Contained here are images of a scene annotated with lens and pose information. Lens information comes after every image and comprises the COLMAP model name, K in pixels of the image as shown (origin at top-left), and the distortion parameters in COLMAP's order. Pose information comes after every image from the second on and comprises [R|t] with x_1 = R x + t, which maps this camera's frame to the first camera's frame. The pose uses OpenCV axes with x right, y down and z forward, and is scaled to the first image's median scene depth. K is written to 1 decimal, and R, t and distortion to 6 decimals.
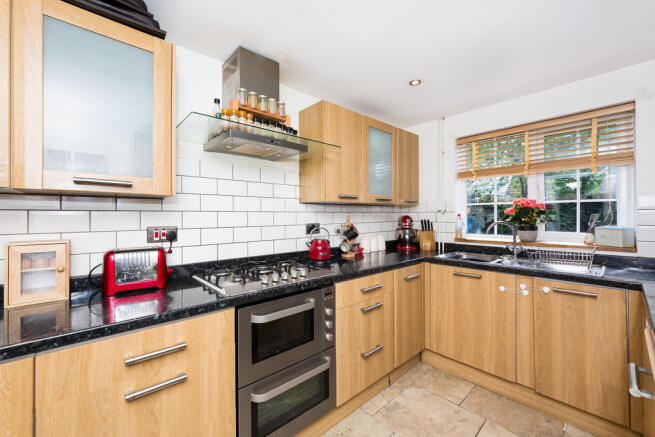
lens RADIAL K [[268.2, 0, 325.1], [0, 268.2, 216.3], [0, 0, 1]] dist [0.000096, -0.000960]
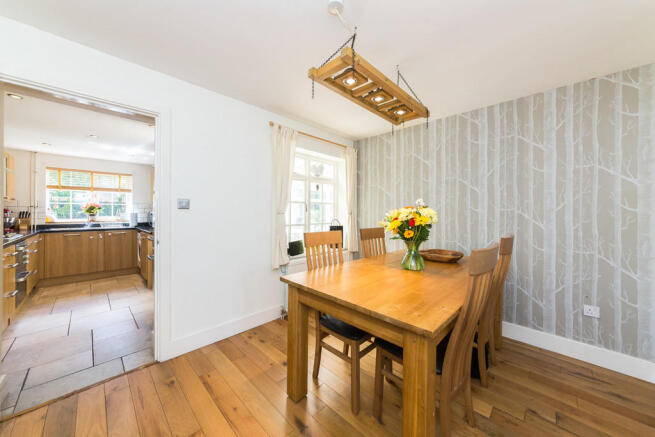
lens RADIAL K [[232.2, 0, 330.5], [0, 232.2, 215.6], [0, 0, 1]] dist [0.002742, 0.000329]
pose [[-0.073040, -0.007217, 0.997303, -1.486029], [-0.003591, 0.999969, 0.006973, 0.031105], [-0.997323, -0.003072, -0.073064, -0.962105]]
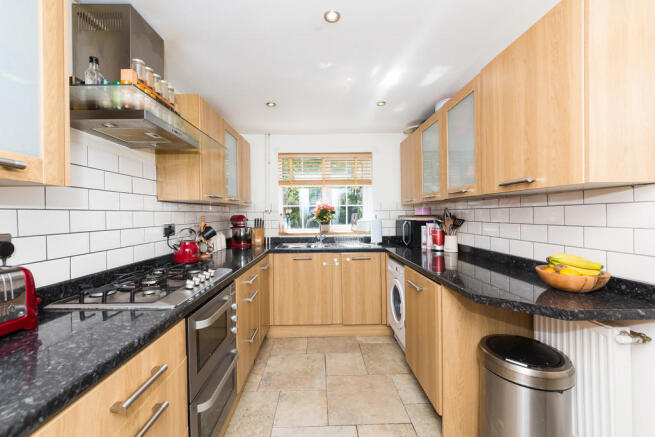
lens RADIAL K [[268.2, 0, 323.5], [0, 268.2, 215.8], [0, 0, 1]] dist [0.000096, -0.000960]
pose [[0.655683, -0.007863, 0.754996, -0.393079], [0.009668, 0.999951, 0.002018, 0.001663], [-0.754975, 0.005976, 0.655727, 0.029471]]
